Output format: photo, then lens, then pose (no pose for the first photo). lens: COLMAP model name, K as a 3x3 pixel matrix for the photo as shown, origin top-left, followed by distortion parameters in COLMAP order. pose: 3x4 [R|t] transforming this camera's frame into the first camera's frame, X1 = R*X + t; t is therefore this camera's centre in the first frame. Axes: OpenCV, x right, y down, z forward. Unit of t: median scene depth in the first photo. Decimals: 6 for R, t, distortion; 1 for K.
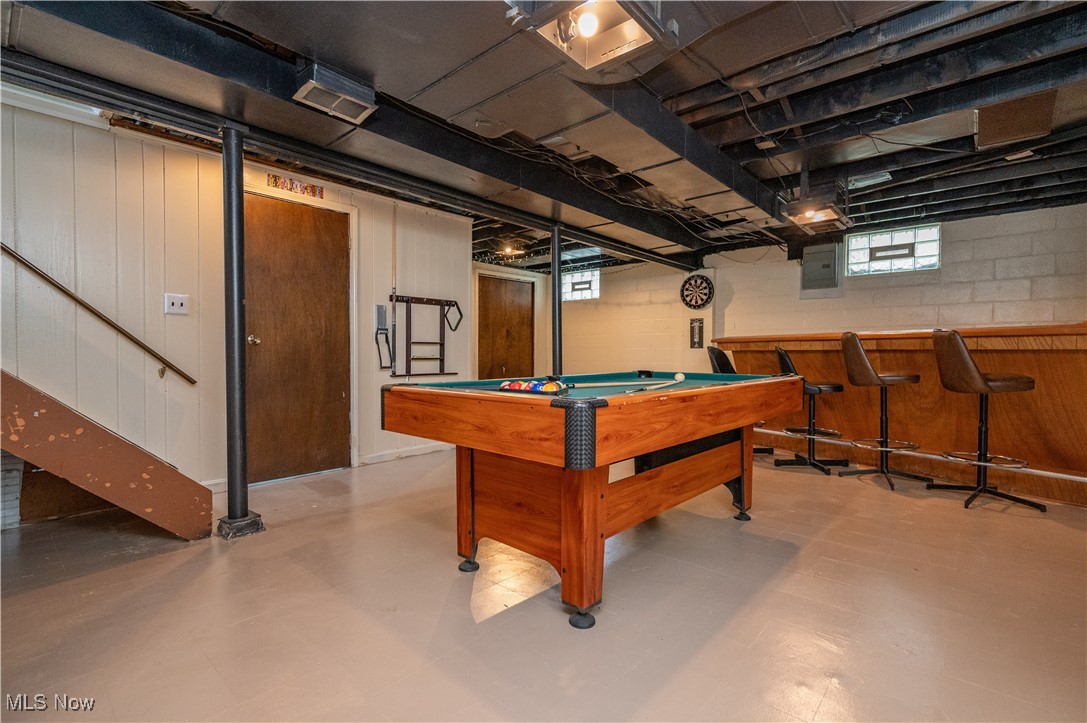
lens RADIAL K [[495.6, 0, 543.5], [0, 495.6, 361.5], [0, 0, 1]] dist [-0.000179, -0.000114]
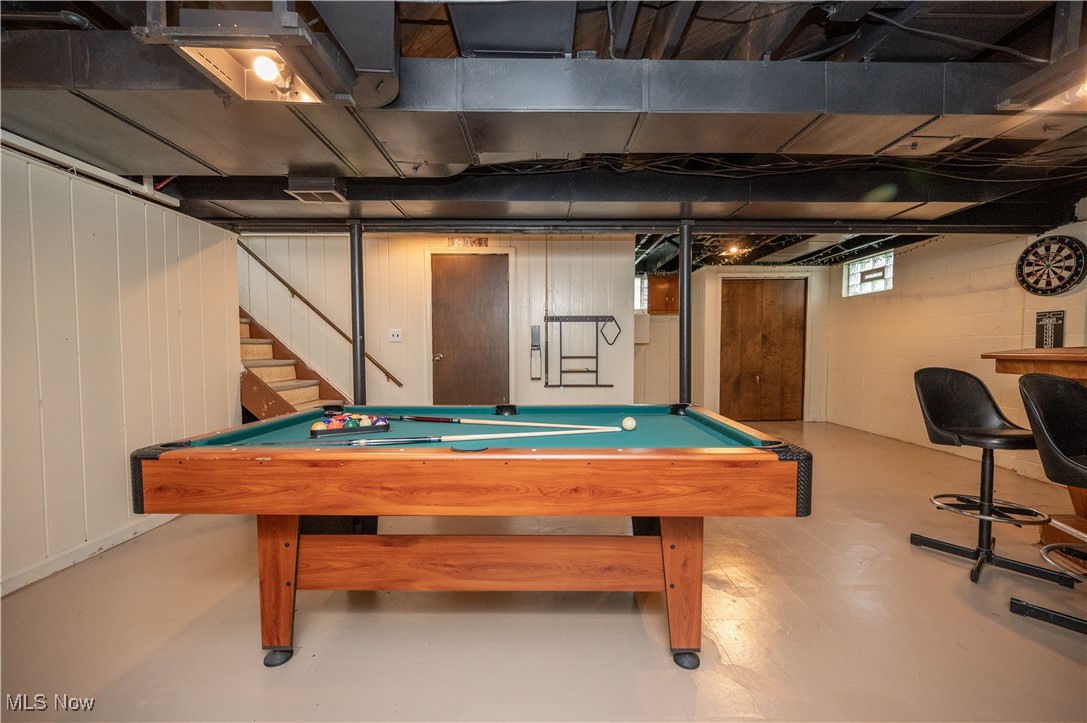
lens RADIAL K [[425.7, 0, 544.6], [0, 425.7, 365.6], [0, 0, 1]] dist [0.000376, 0.000005]
pose [[0.667922, 0.027506, -0.743723, 0.555936], [-0.010827, 0.999570, 0.027245, -0.057947], [0.744153, -0.010145, 0.667932, 0.422040]]
